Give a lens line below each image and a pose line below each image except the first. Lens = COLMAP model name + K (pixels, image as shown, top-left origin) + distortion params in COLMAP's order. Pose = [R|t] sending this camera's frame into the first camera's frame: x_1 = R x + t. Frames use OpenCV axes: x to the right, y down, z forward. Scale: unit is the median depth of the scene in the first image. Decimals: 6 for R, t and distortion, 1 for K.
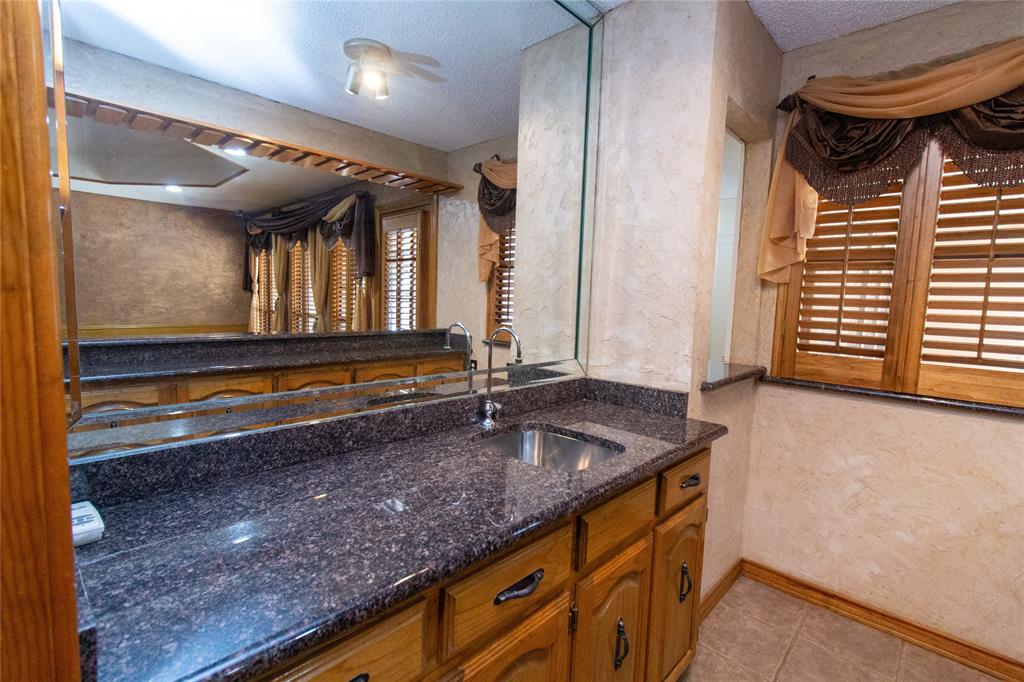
lens RADIAL K [[470.6, 0, 512.0], [0, 470.6, 338.7], [0, 0, 1]] dist [0.000231, 0.001005]
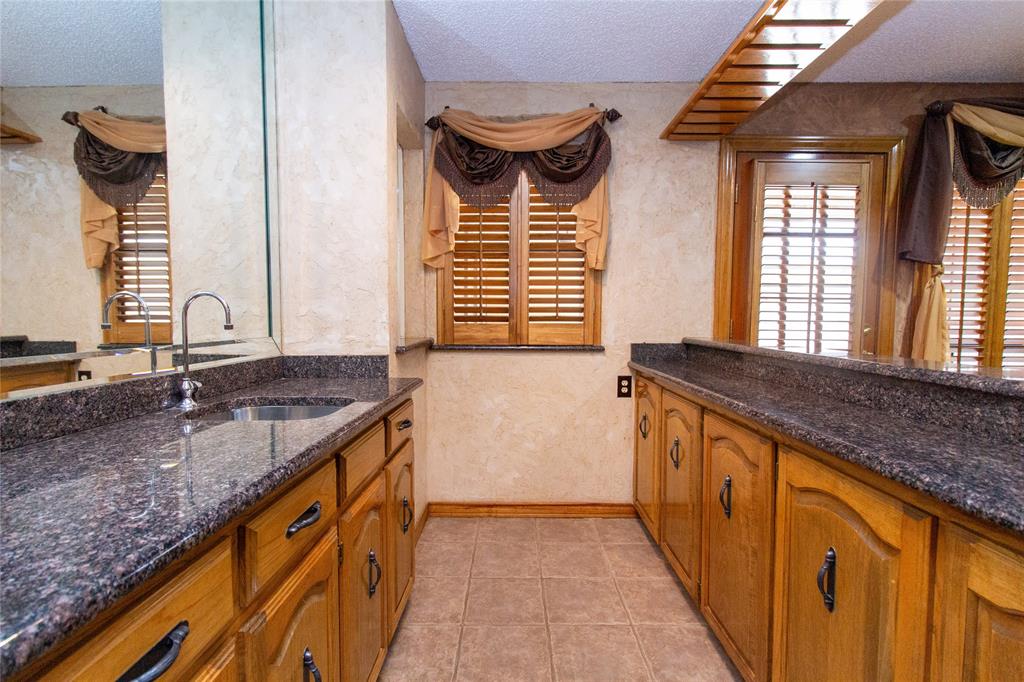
lens RADIAL K [[470.6, 0, 505.5], [0, 470.6, 342.0], [0, 0, 1]] dist [0.000231, 0.001005]
pose [[0.741274, -0.069336, 0.667611, -0.154462], [0.083243, 0.996468, 0.011062, 0.085948], [-0.666020, 0.047374, 0.744428, -0.028689]]
